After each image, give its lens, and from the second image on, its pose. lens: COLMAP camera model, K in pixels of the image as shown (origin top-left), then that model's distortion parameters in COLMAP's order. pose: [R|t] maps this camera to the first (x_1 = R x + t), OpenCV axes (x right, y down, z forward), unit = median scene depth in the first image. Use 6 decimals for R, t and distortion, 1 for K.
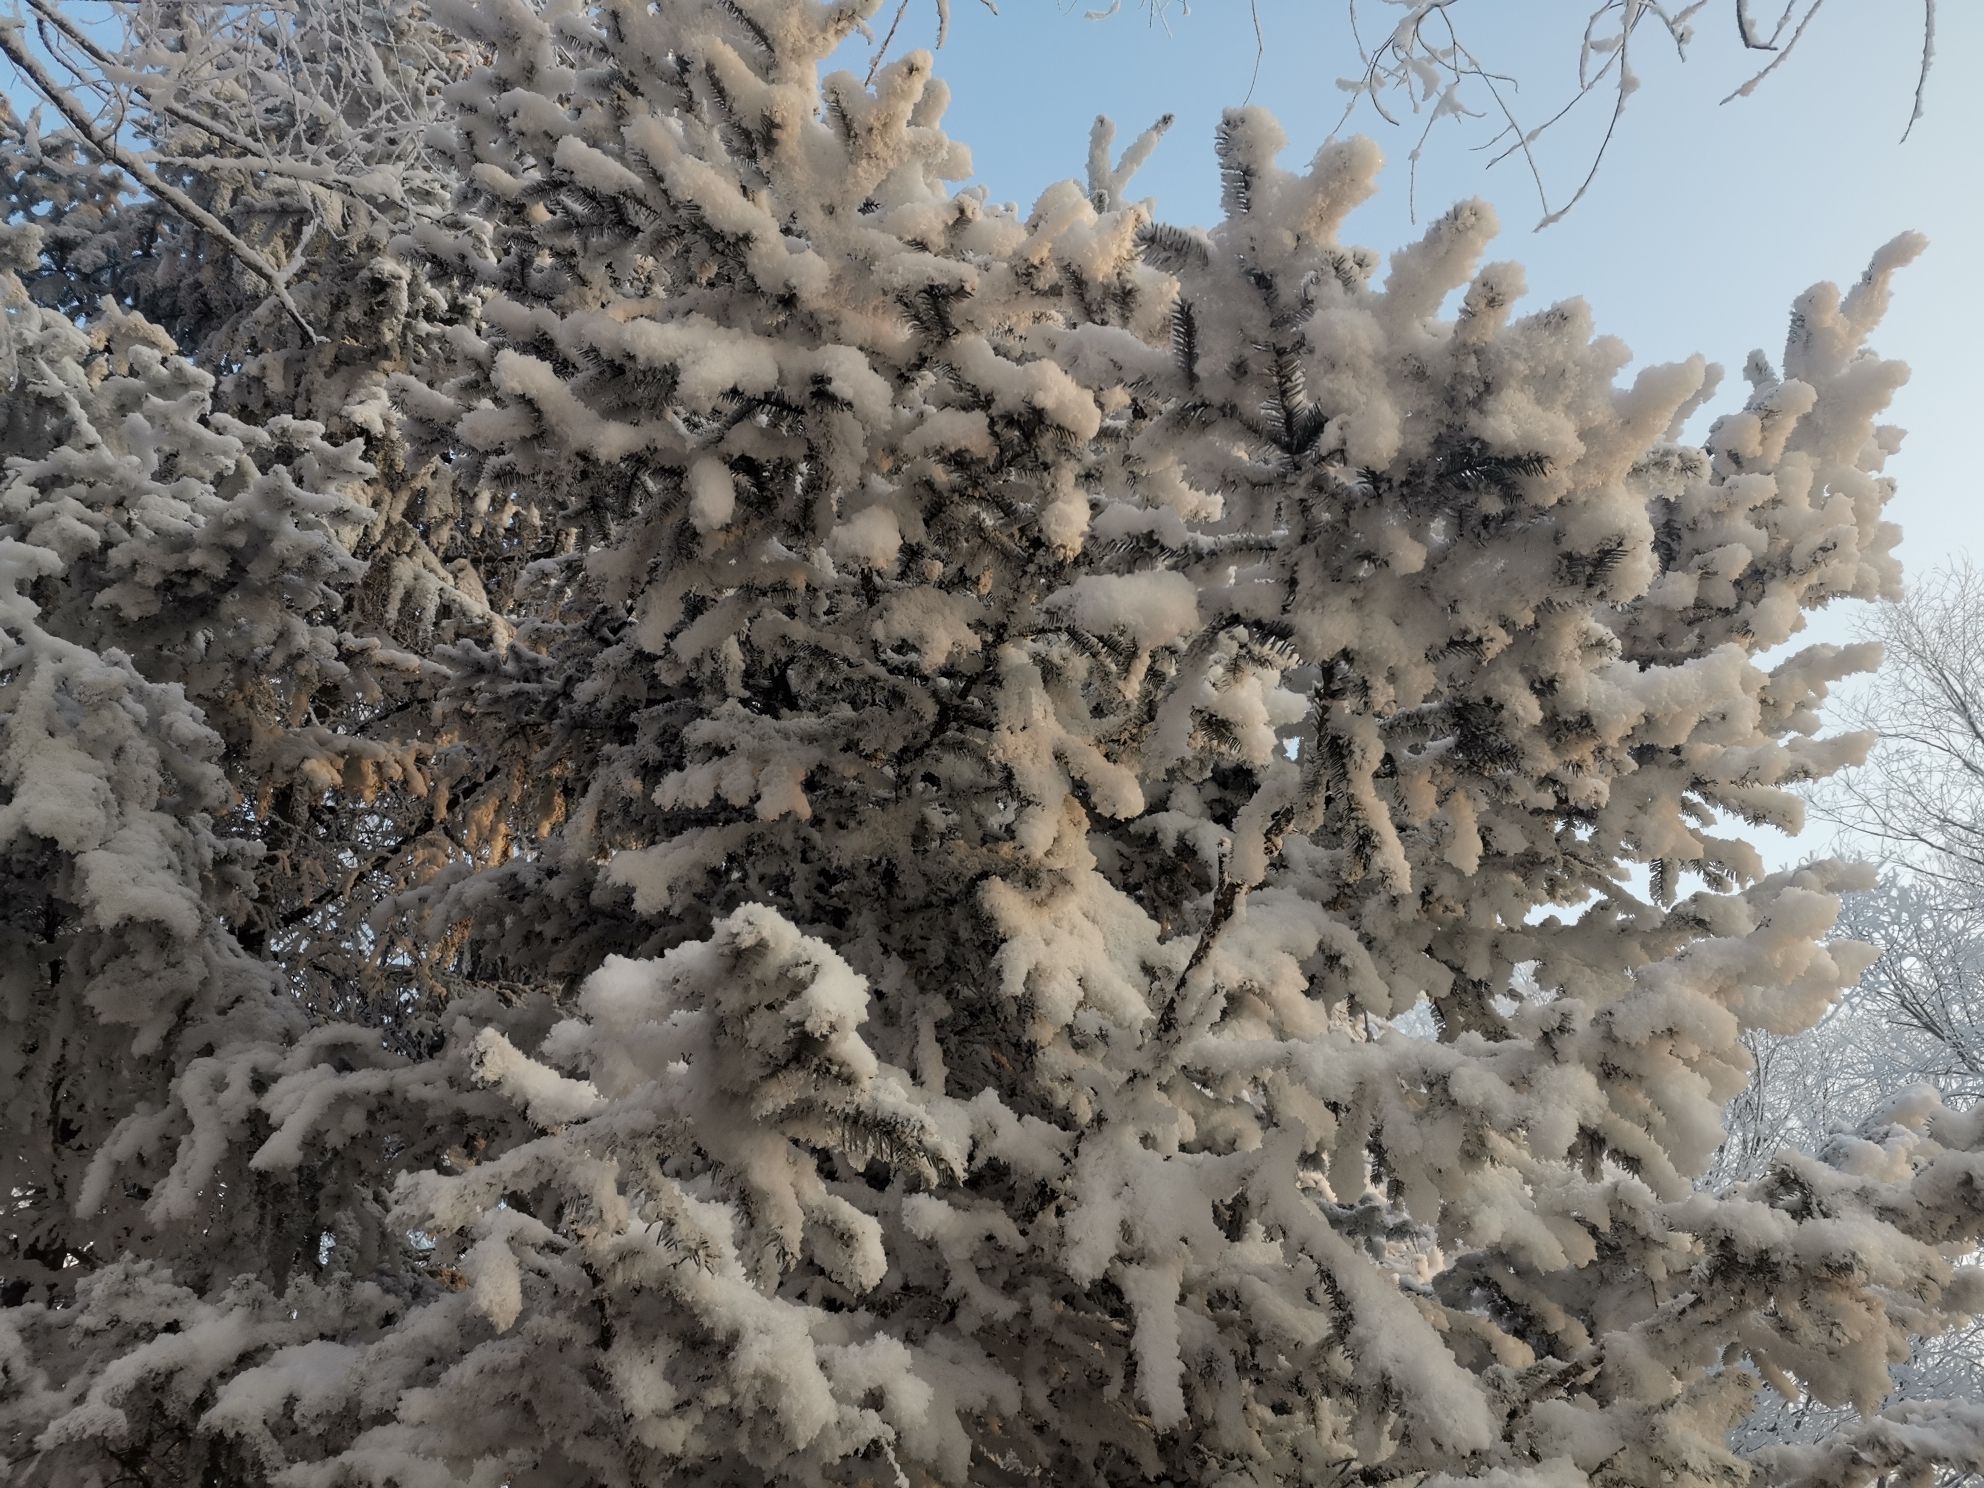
lens RADIAL K [[1559.9, 0, 992.0], [0, 1559.9, 744.0], [0, 0, 1]] dist [0.084224, -0.097663]
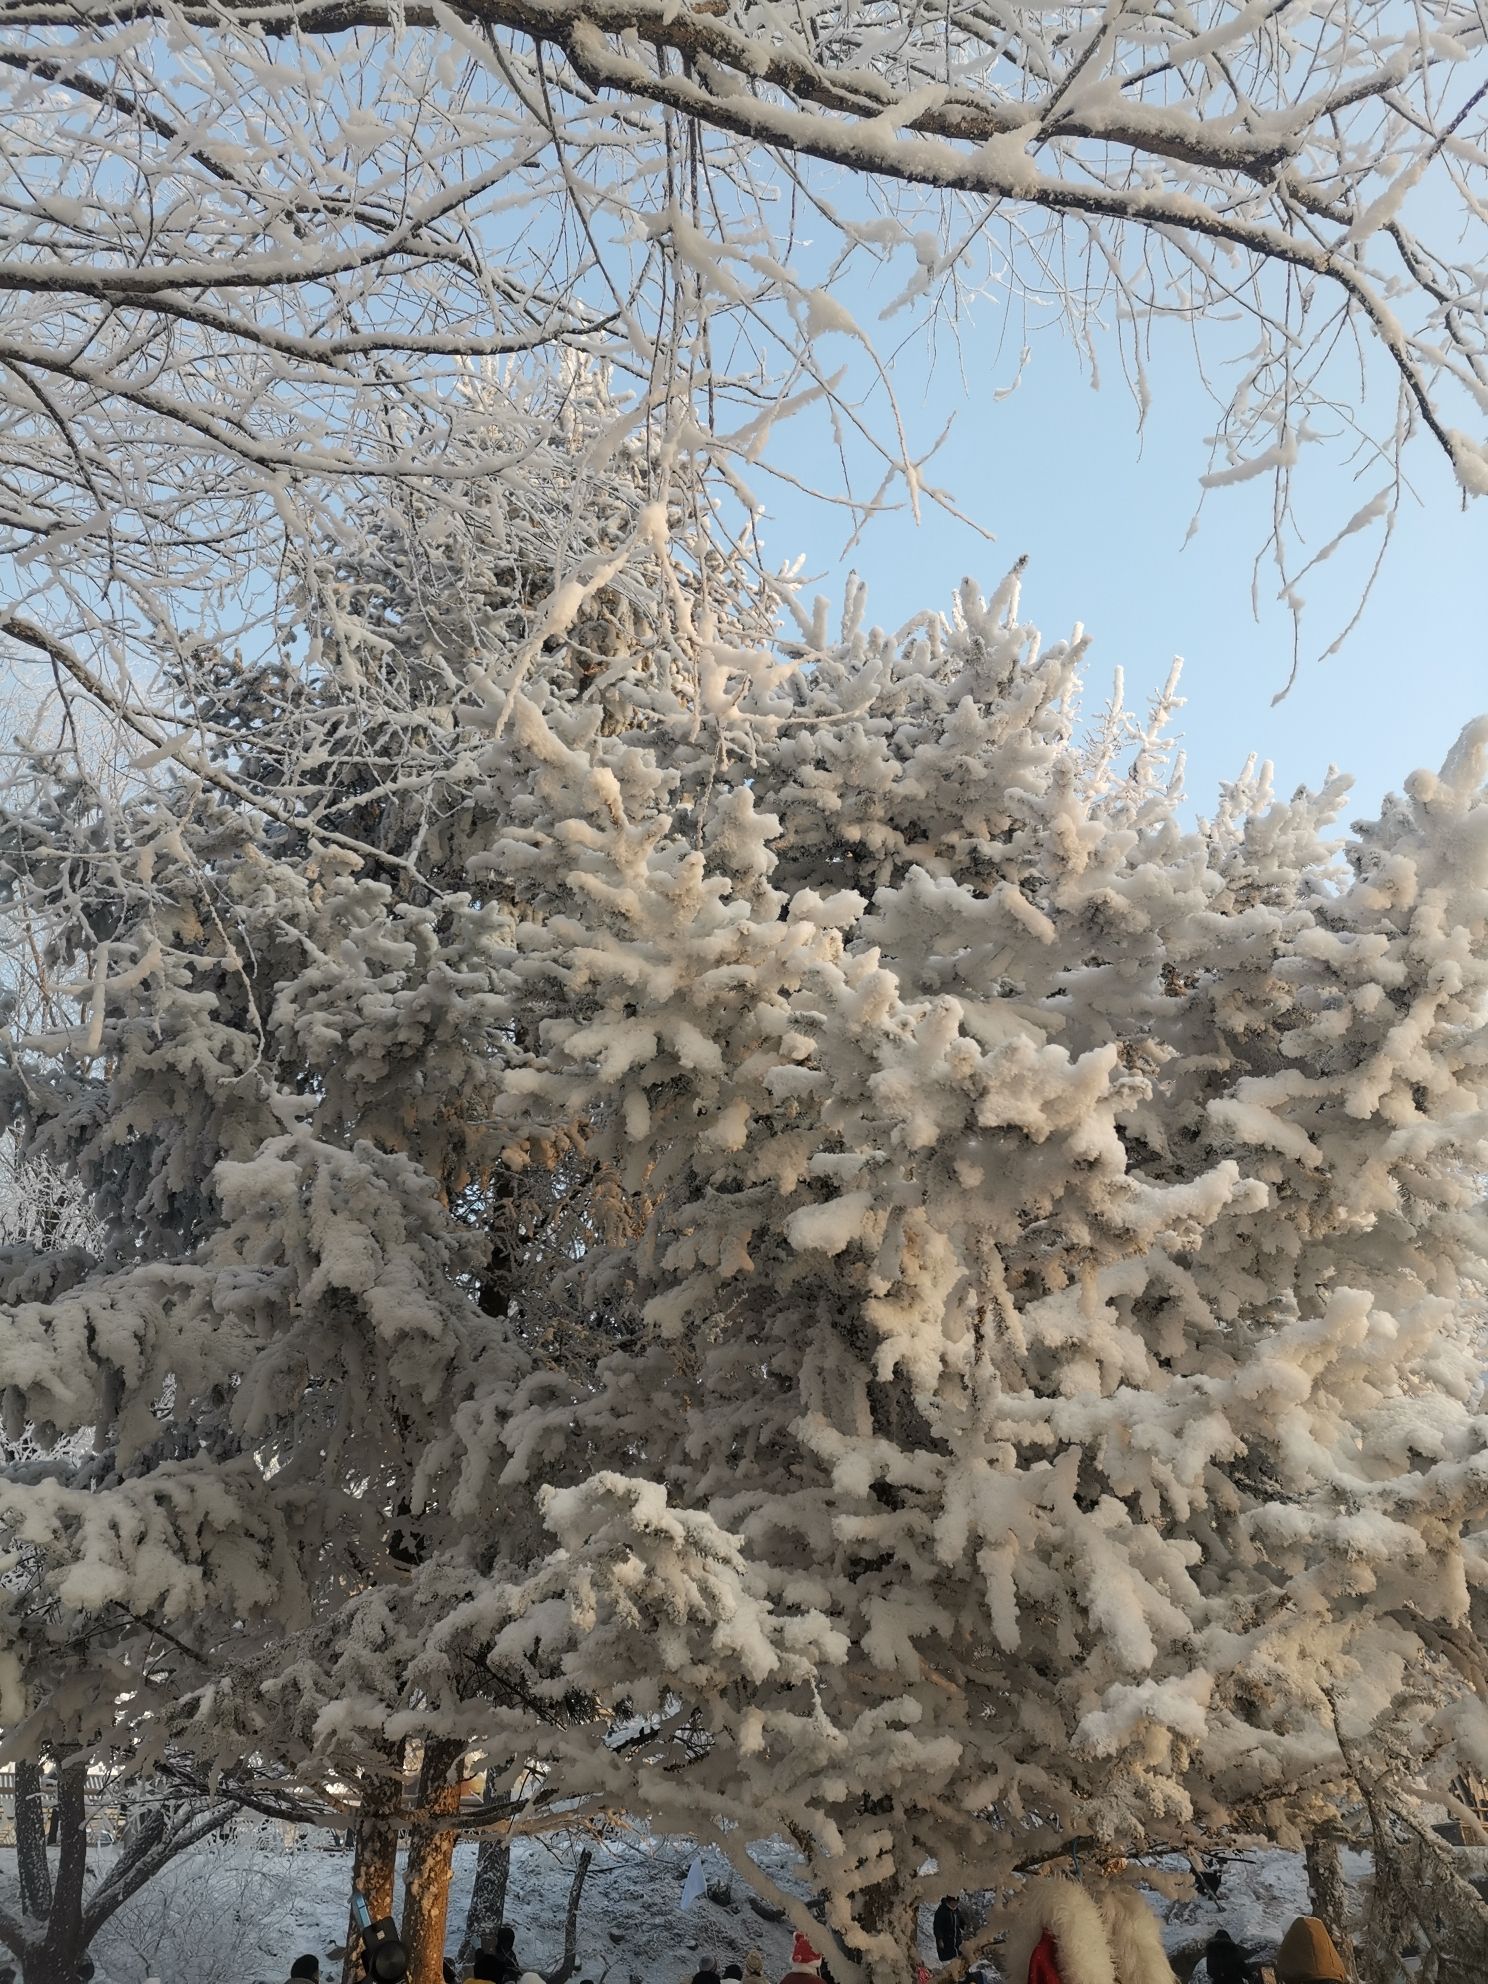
lens RADIAL K [[1559.9, 0, 744.0], [0, 1559.9, 992.0], [0, 0, 1]] dist [0.084224, -0.097663]
pose [[0.940822, -0.170515, -0.292878, 0.264760], [0.190584, 0.980806, 0.041191, -0.203492], [0.280233, -0.094572, 0.955262, -0.325426]]
